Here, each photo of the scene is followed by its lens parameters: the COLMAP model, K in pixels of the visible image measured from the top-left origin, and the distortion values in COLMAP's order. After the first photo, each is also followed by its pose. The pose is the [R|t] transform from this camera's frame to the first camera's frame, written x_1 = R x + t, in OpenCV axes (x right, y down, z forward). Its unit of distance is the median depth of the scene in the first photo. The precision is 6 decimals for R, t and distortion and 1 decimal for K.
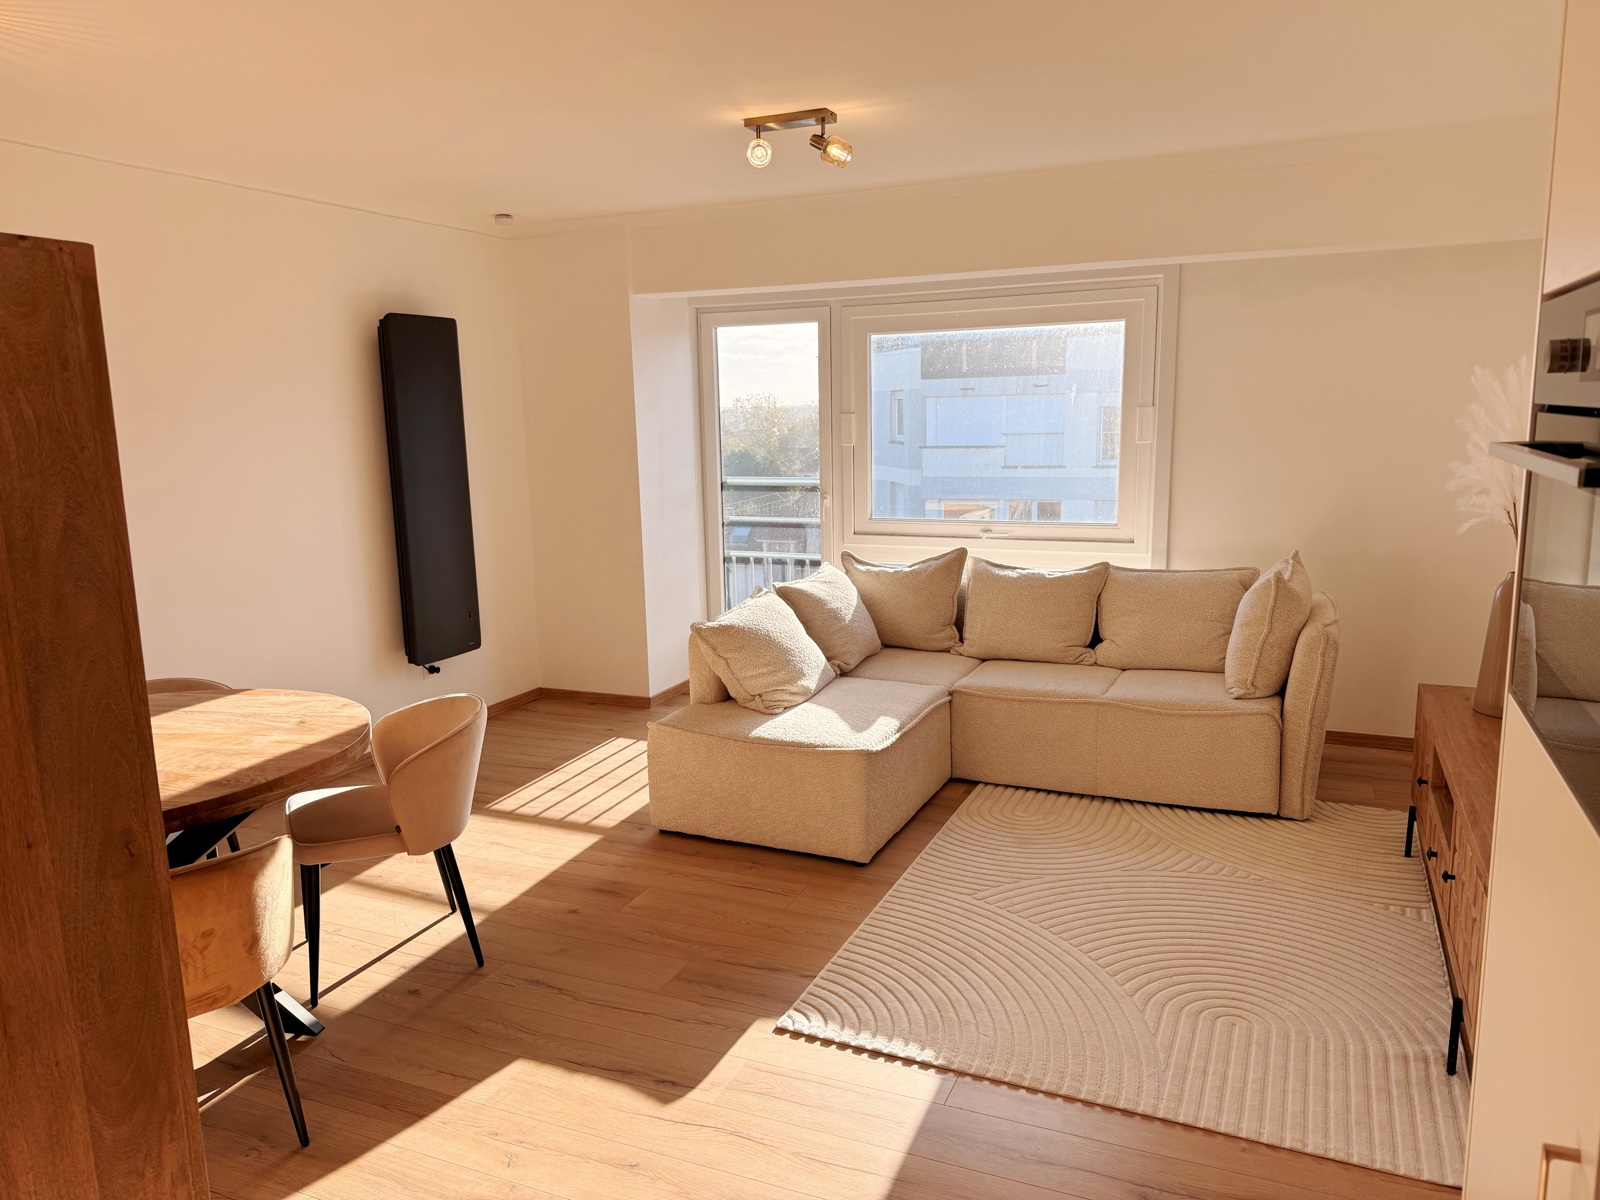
lens RADIAL K [[1115.0, 0, 800.0], [0, 1115.0, 600.0], [0, 0, 1]] dist [-0.005701, -0.002513]
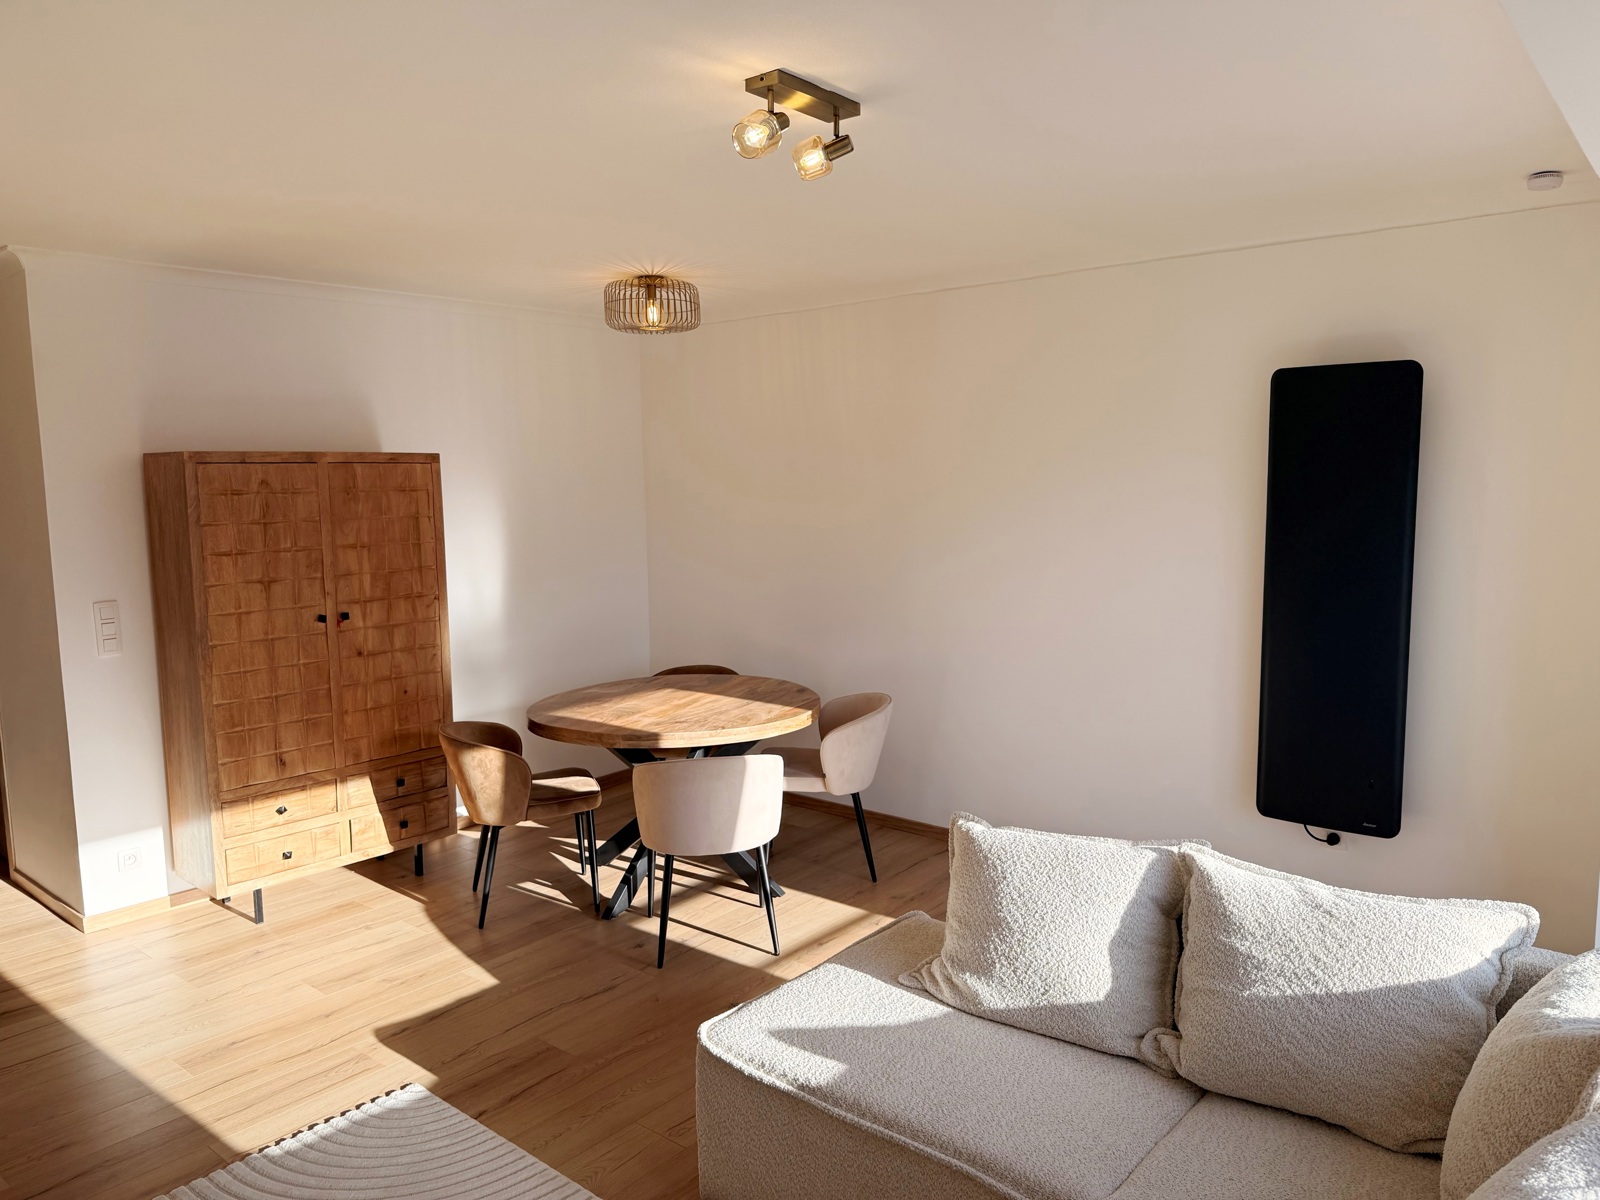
lens RADIAL K [[1115.0, 0, 800.0], [0, 1115.0, 600.0], [0, 0, 1]] dist [-0.005701, -0.002513]
pose [[-0.278503, 0.128157, -0.951846, 0.793081], [-0.144774, 0.974131, 0.173517, -0.296861], [0.949461, 0.186128, -0.252745, 1.452612]]
